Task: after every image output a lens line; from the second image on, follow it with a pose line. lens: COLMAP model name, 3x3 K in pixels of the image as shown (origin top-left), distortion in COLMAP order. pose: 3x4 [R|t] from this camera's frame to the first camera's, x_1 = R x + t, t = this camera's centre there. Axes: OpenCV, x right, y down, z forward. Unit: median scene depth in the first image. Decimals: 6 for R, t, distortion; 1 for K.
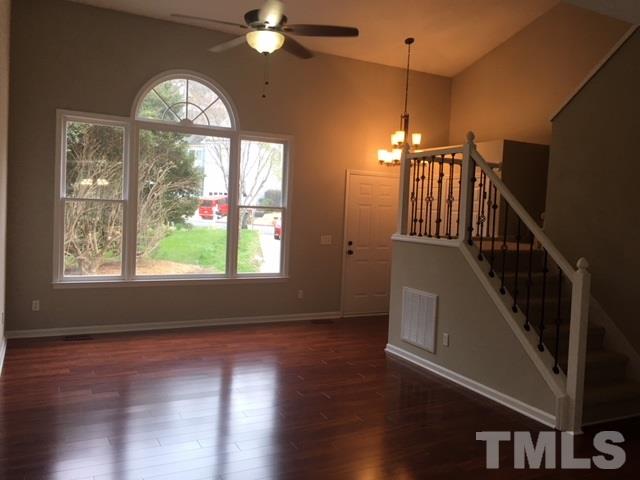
lens RADIAL K [[533.7, 0, 320.2], [0, 533.7, 239.1], [0, 0, 1]] dist [0.008471, -0.019091]
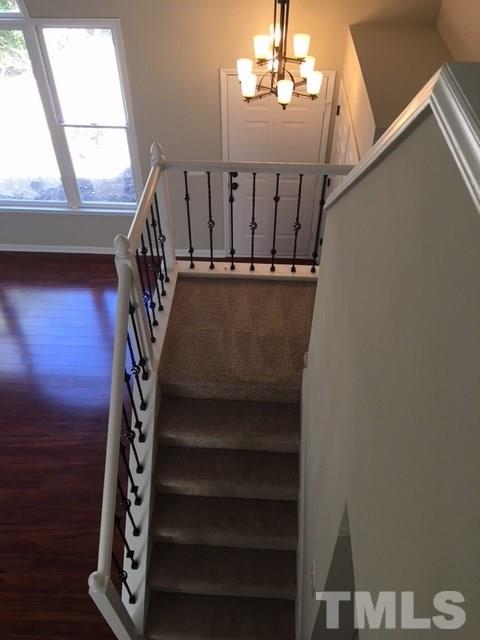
lens RADIAL K [[533.7, 0, 240.0], [0, 533.7, 319.8], [0, 0, 1]] dist [0.008471, -0.019091]
pose [[0.864173, 0.322399, -0.386348, 0.426030], [0.010514, 0.756052, 0.654427, -0.331247], [0.503086, -0.569600, 0.649970, 0.462089]]
